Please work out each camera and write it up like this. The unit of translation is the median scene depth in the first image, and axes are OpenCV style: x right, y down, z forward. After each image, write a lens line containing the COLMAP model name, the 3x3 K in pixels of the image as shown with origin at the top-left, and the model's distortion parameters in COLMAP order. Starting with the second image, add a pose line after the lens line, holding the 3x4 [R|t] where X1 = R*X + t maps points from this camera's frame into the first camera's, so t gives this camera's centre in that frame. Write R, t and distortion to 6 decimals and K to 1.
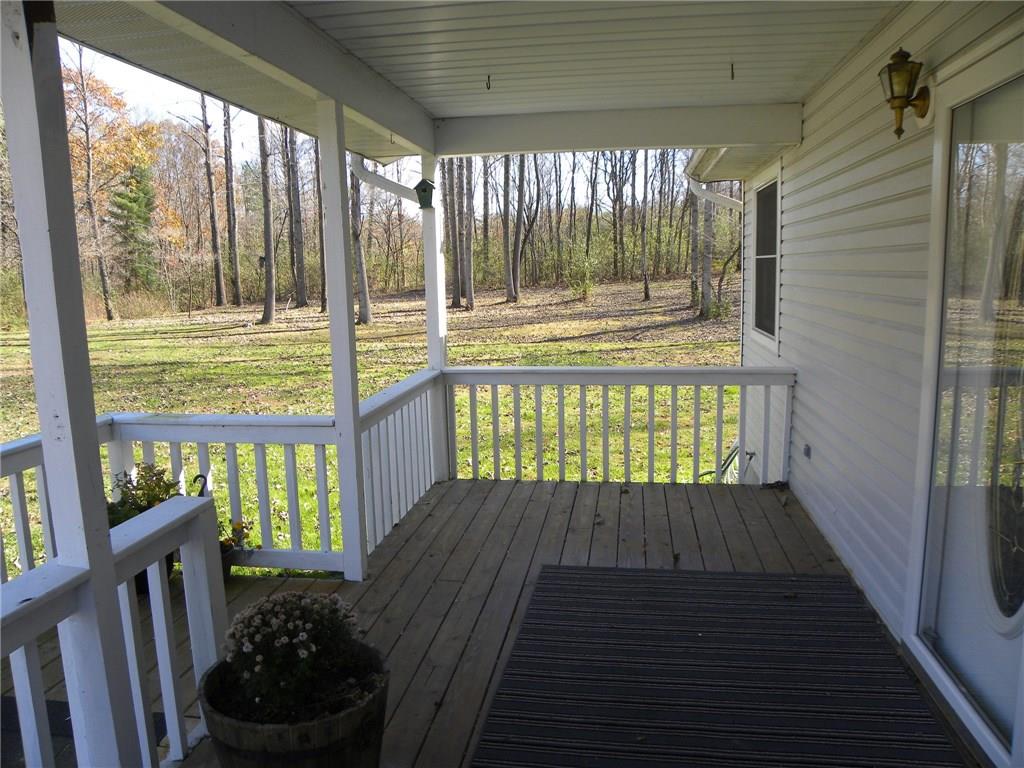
lens RADIAL K [[771.6, 0, 511.2], [0, 771.6, 385.7], [0, 0, 1]] dist [-0.002504, 0.007418]
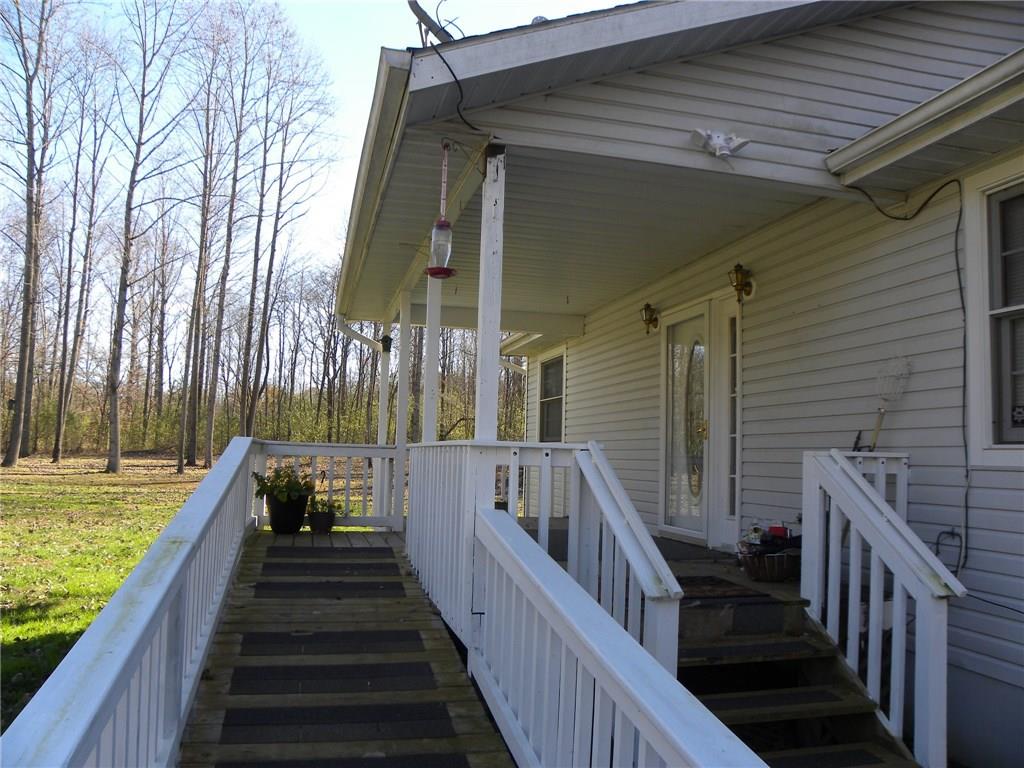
lens RADIAL K [[771.6, 0, 513.7], [0, 771.6, 387.4], [0, 0, 1]] dist [-0.002504, 0.007418]
pose [[0.918883, 0.075308, 0.387276, -0.553881], [0.017334, 0.972960, -0.230324, 0.271119], [-0.394149, 0.218354, 0.892731, -0.677800]]
